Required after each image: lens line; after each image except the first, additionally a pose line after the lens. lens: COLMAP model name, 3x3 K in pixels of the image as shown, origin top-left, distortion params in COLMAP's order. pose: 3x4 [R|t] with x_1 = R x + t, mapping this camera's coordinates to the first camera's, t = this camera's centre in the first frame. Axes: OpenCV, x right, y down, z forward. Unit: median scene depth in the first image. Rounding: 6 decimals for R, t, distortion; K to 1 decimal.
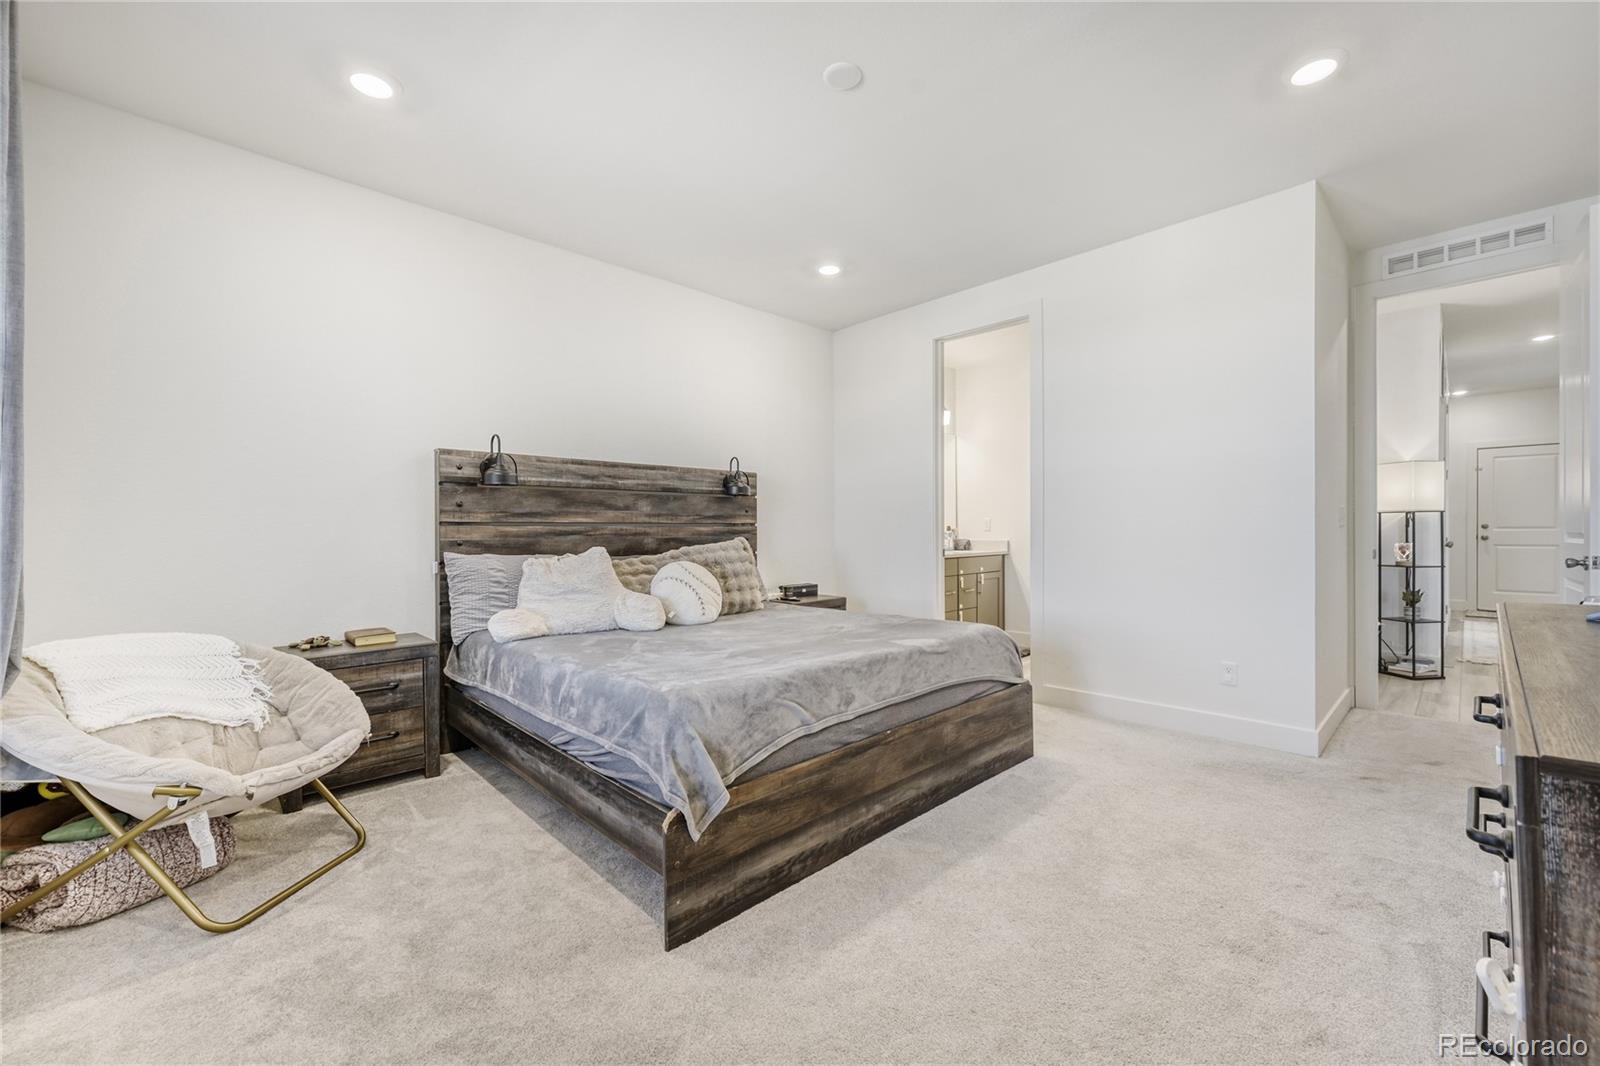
lens RADIAL K [[630.8, 0, 806.1], [0, 630.8, 530.2], [0, 0, 1]] dist [-0.000991, -0.000064]
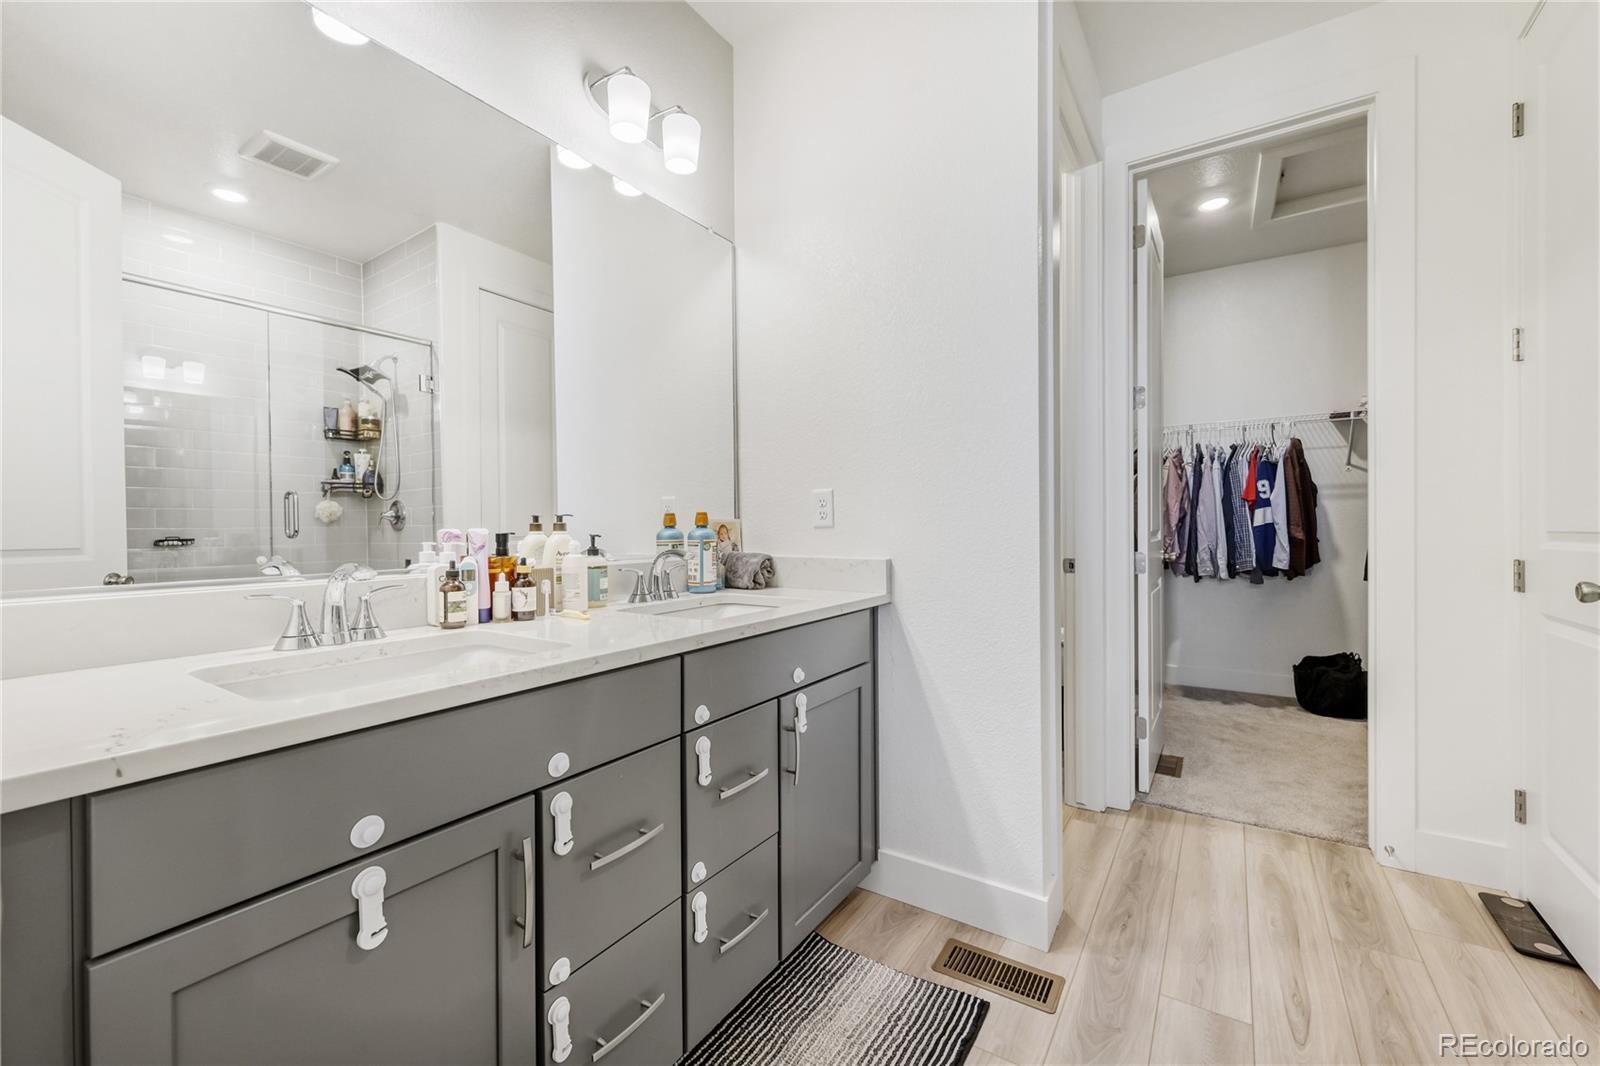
lens RADIAL K [[630.8, 0, 800.6], [0, 630.8, 533.9], [0, 0, 1]] dist [-0.000991, -0.000064]
pose [[0.972584, 0.013127, 0.232180, 0.213588], [-0.011922, 0.999907, -0.006590, 0.005988], [-0.232245, 0.003642, 0.972650, 0.732372]]
